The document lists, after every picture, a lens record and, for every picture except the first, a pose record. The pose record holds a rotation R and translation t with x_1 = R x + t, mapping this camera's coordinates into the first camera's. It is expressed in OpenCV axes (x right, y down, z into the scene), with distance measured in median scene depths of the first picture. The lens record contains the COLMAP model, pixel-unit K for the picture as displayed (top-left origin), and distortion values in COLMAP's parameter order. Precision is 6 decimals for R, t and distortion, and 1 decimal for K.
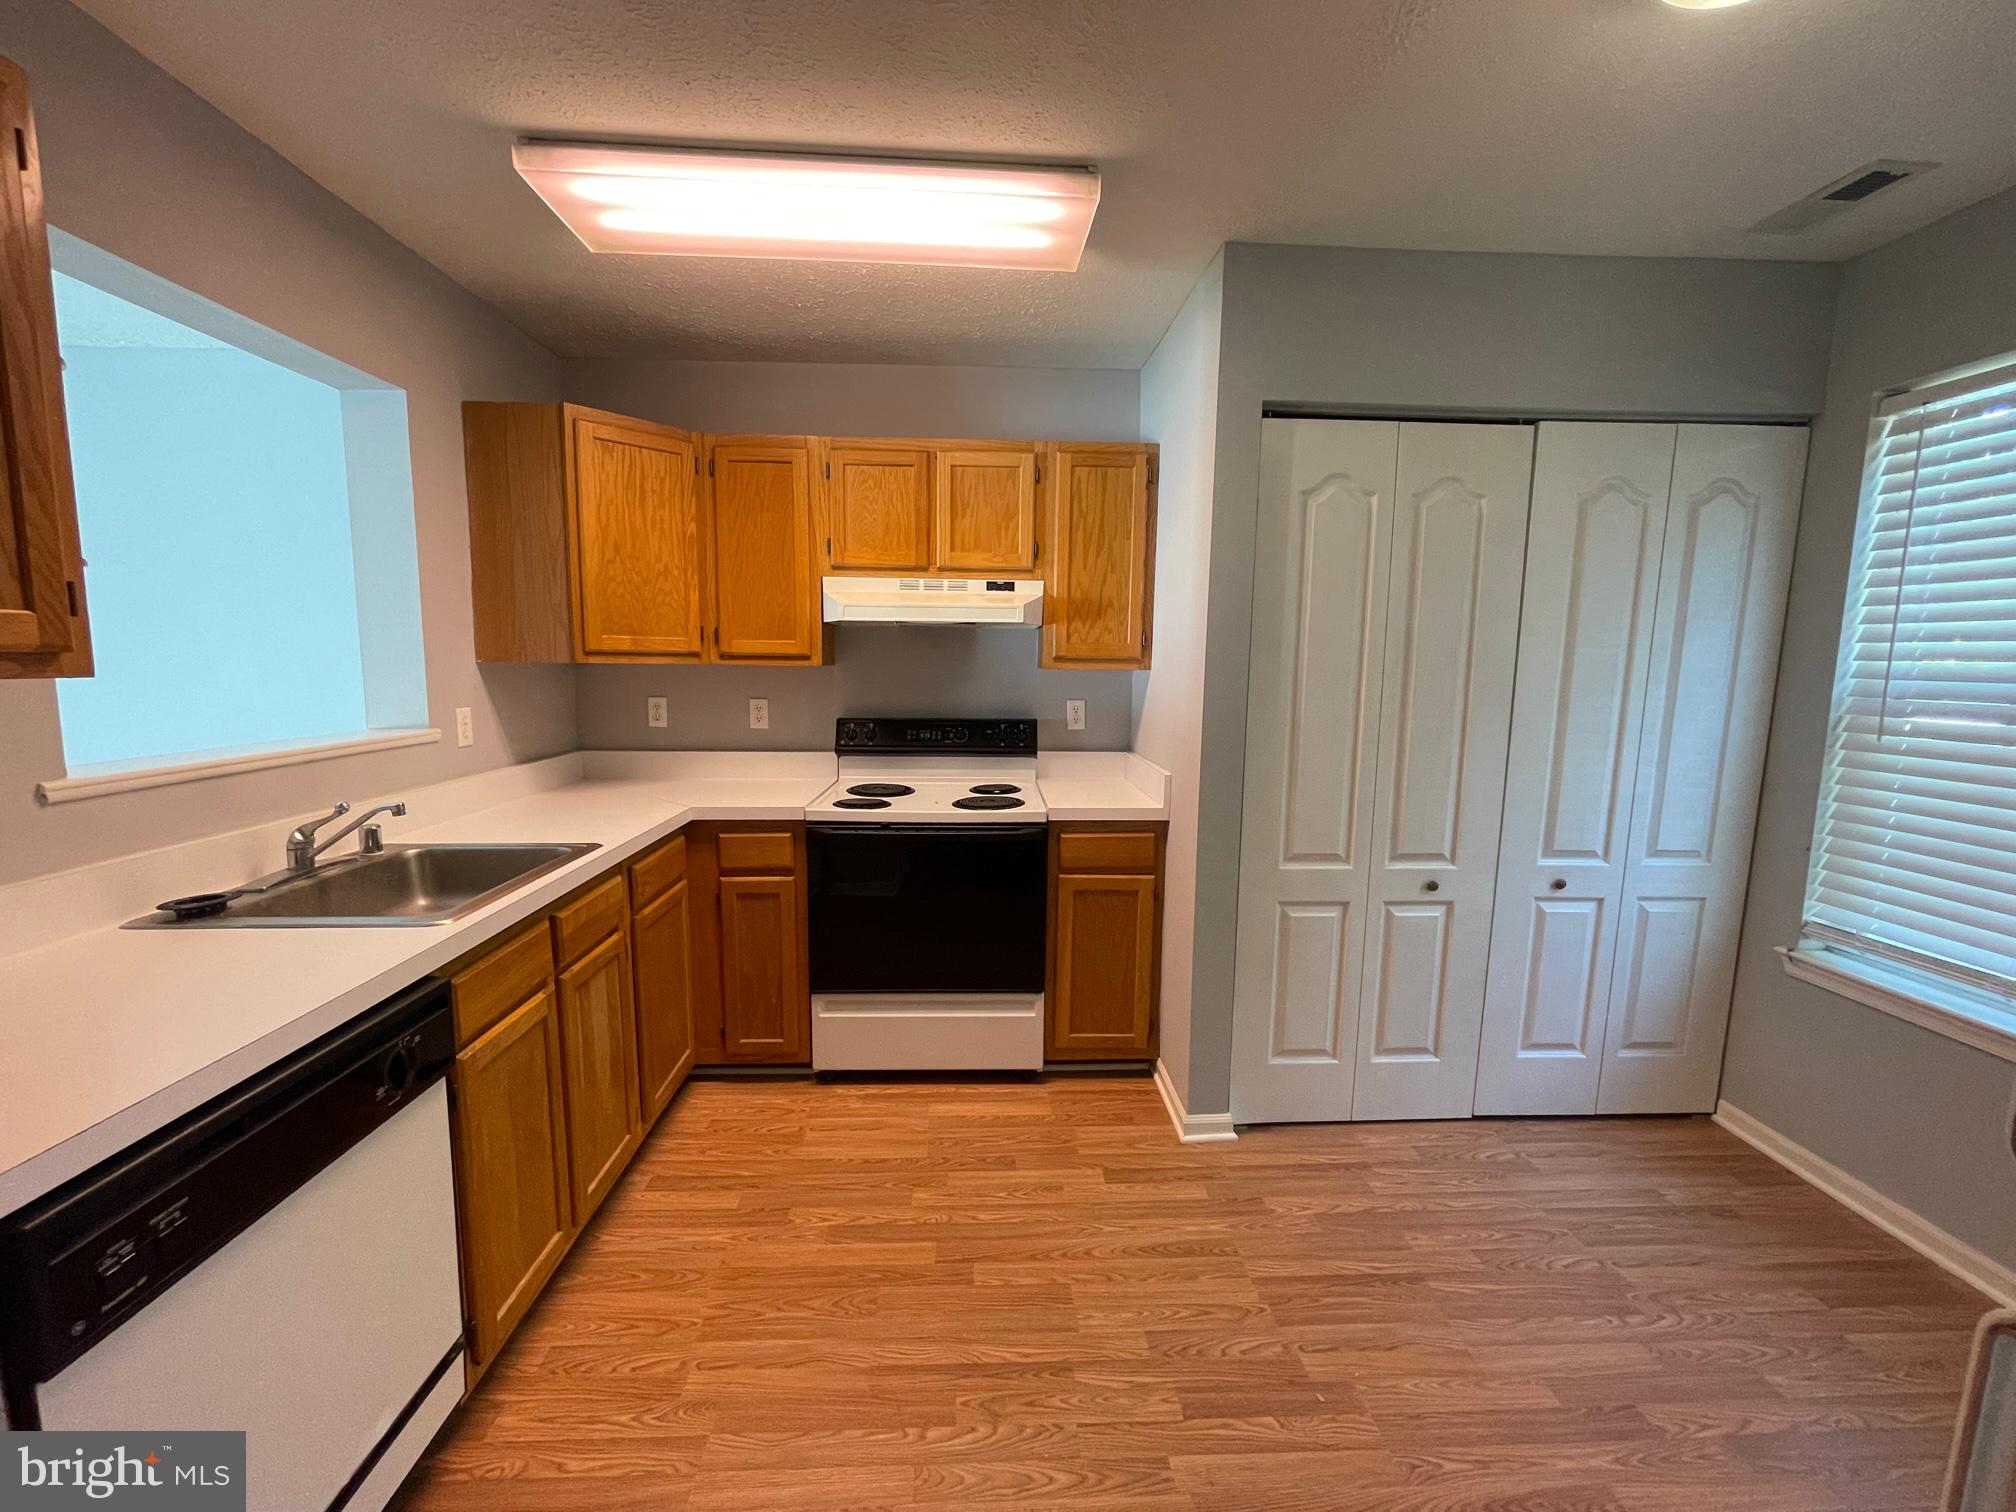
lens RADIAL K [[814.5, 0, 1006.8], [0, 814.5, 759.1], [0, 0, 1]] dist [0.002590, -0.000730]
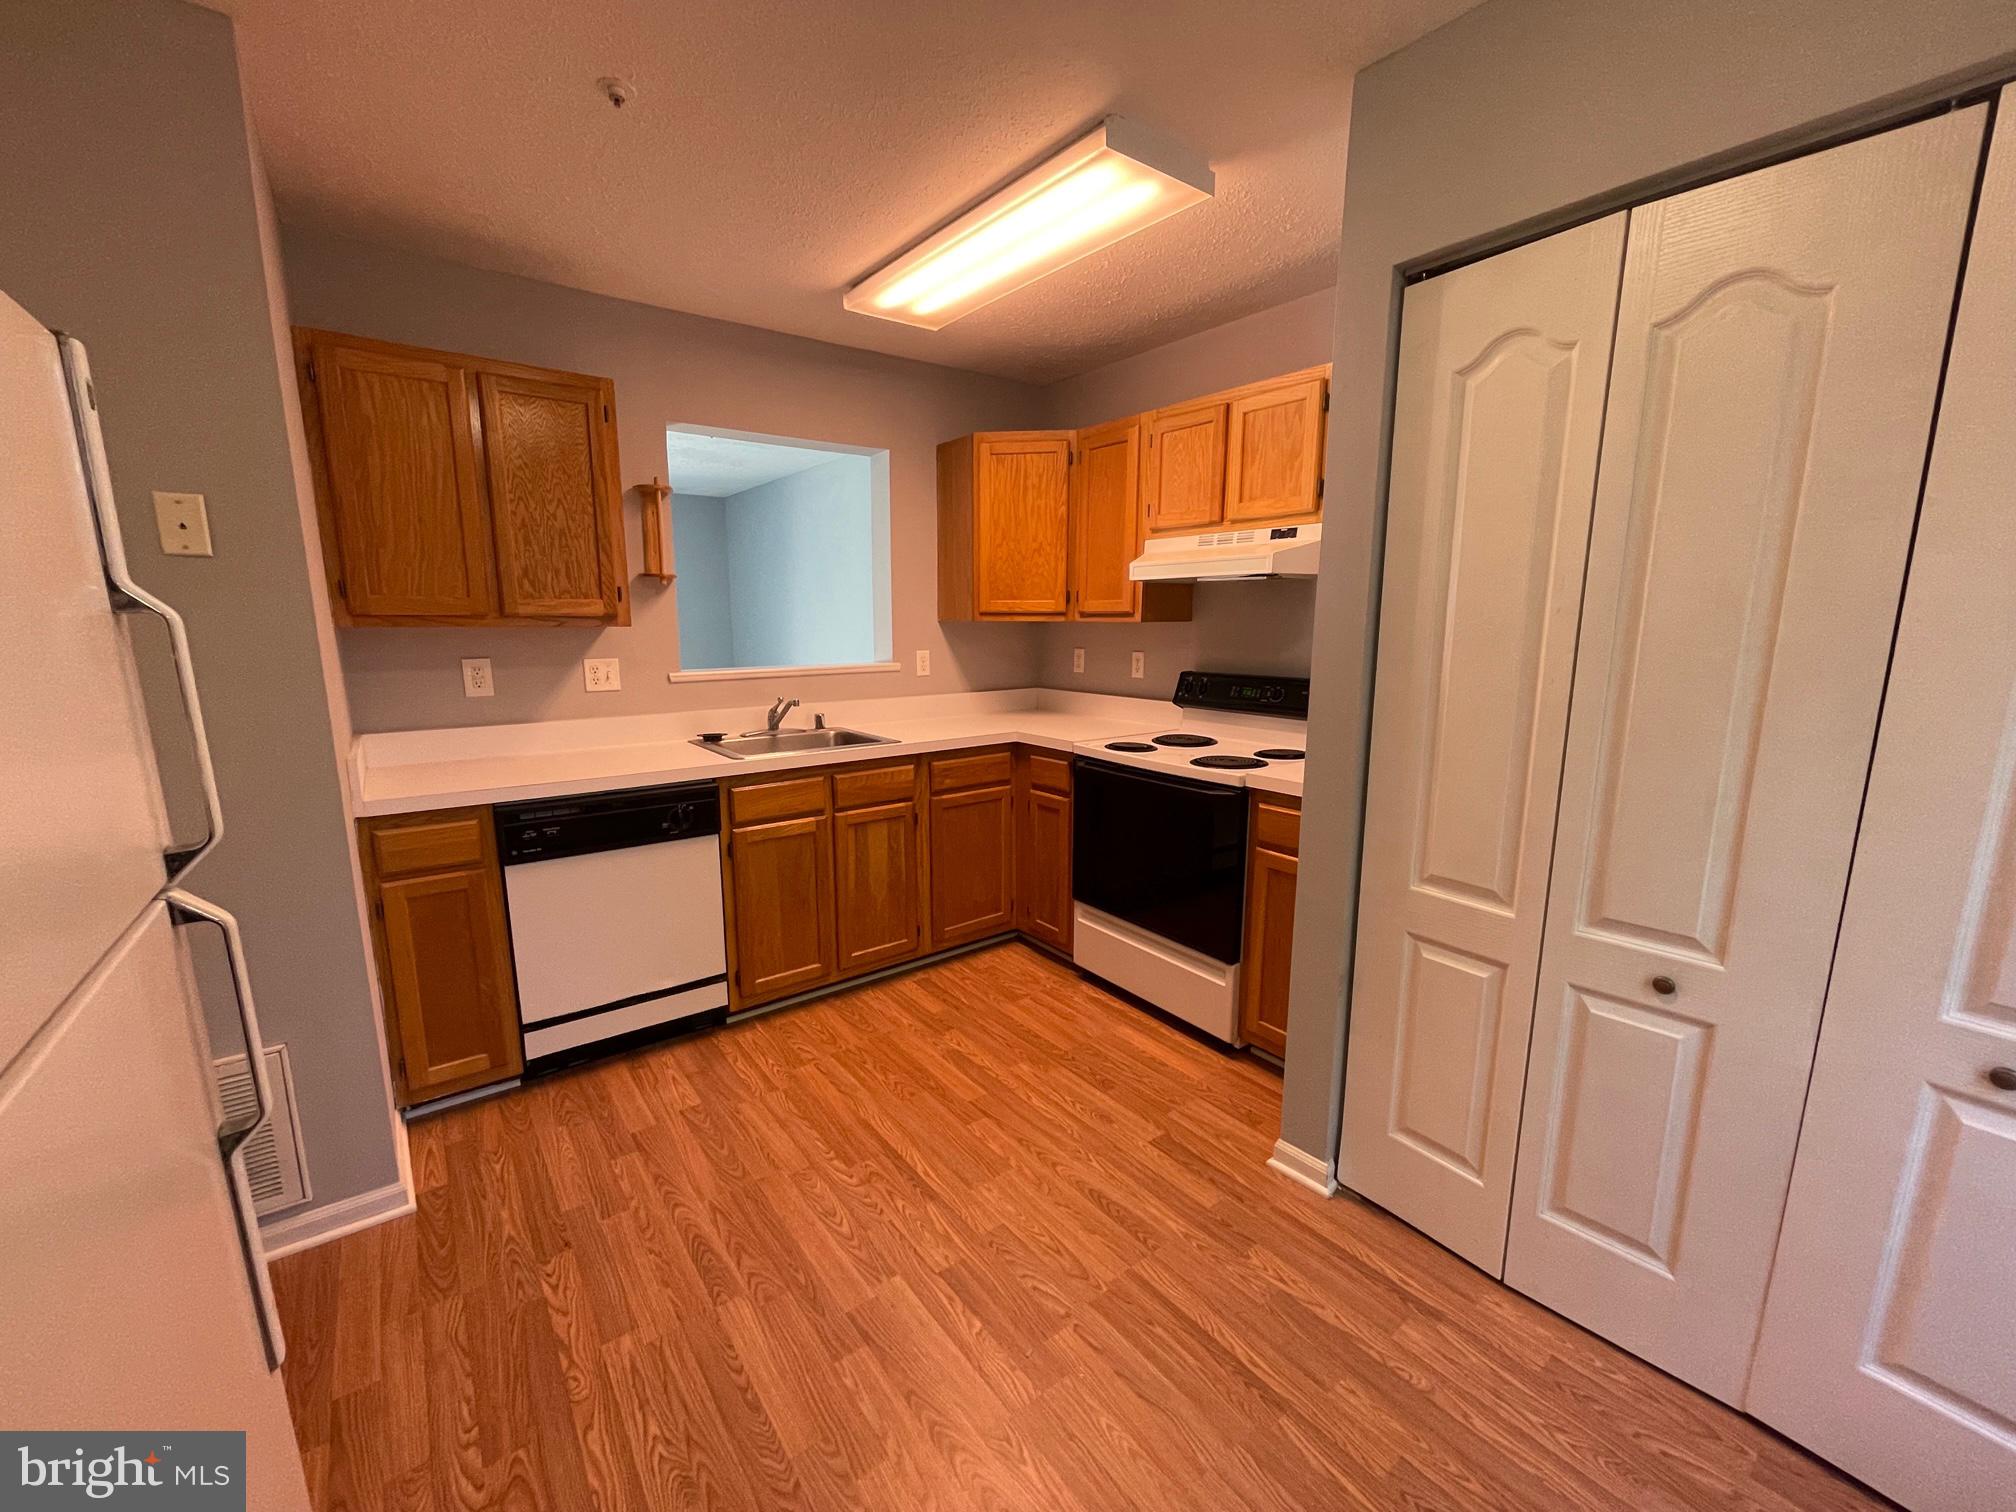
lens RADIAL K [[814.5, 0, 1006.3], [0, 814.5, 762.5], [0, 0, 1]] dist [0.002590, -0.000730]
pose [[0.569696, 0.134556, -0.810766, 0.701252], [-0.093030, 0.990724, 0.099054, -0.020633], [0.816573, 0.018995, 0.576929, 0.250228]]
